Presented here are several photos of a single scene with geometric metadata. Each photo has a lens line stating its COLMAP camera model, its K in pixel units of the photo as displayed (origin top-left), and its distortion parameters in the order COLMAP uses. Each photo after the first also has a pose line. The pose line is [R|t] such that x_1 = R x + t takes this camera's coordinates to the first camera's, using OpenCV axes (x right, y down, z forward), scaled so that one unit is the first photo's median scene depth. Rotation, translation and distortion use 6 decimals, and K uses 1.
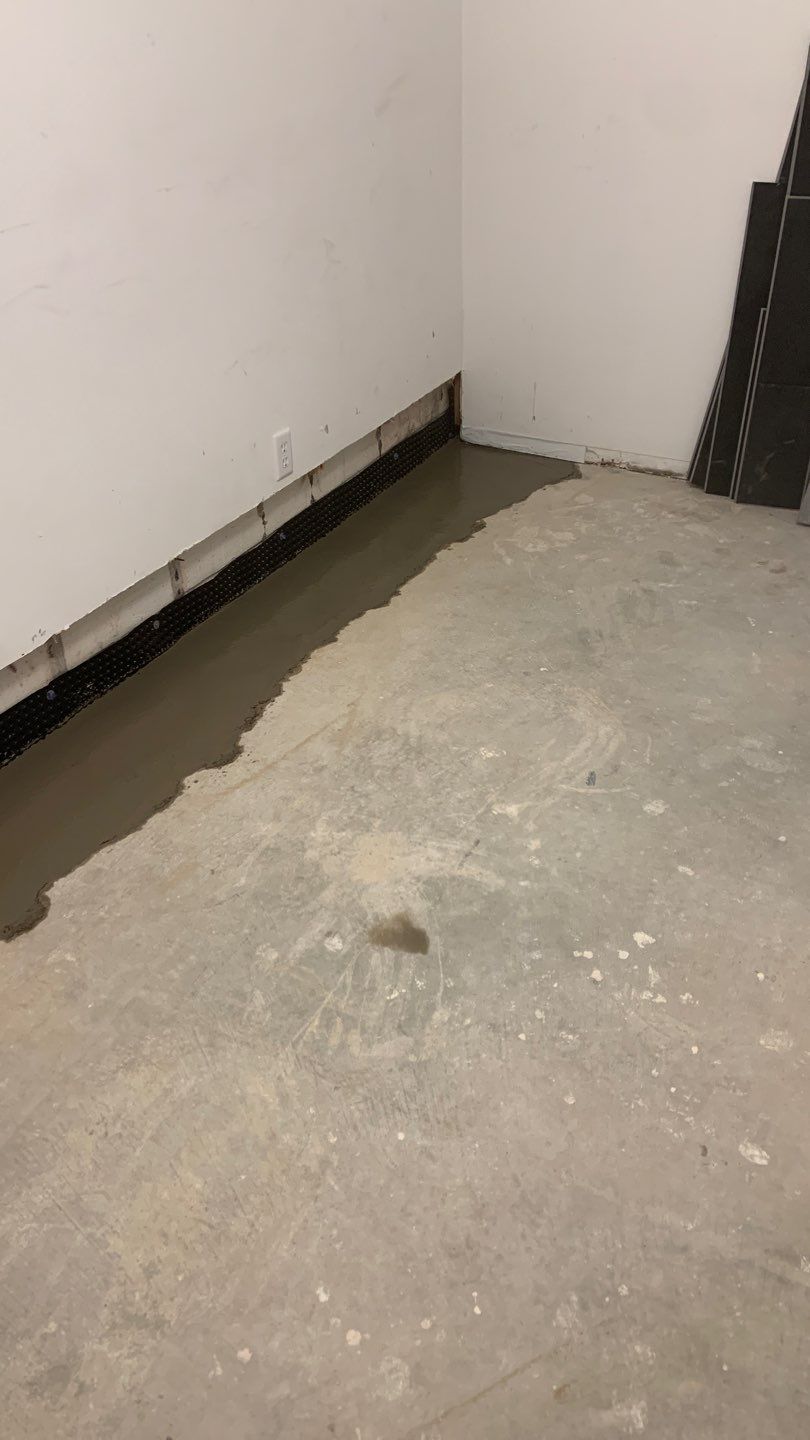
lens RADIAL K [[1088.6, 0, 401.5], [0, 1088.6, 715.0], [0, 0, 1]] dist [0.071684, -0.105808]
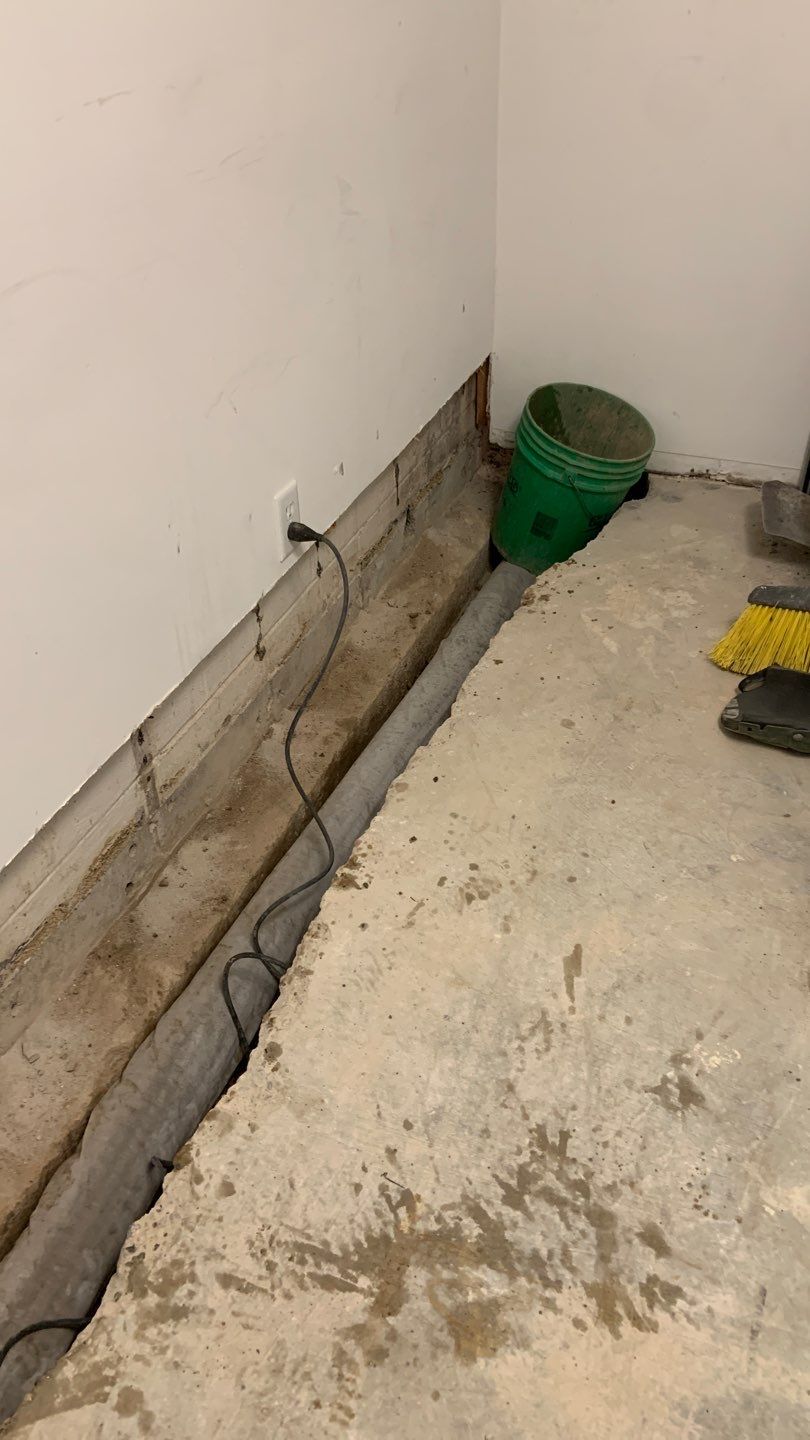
lens RADIAL K [[1088.6, 0, 395.0], [0, 1088.6, 705.7], [0, 0, 1]] dist [0.071684, -0.105808]
pose [[0.994912, -0.063492, 0.078221, -0.137891], [0.059033, 0.996566, 0.058055, -0.220010], [-0.081638, -0.053142, 0.995244, 0.467830]]
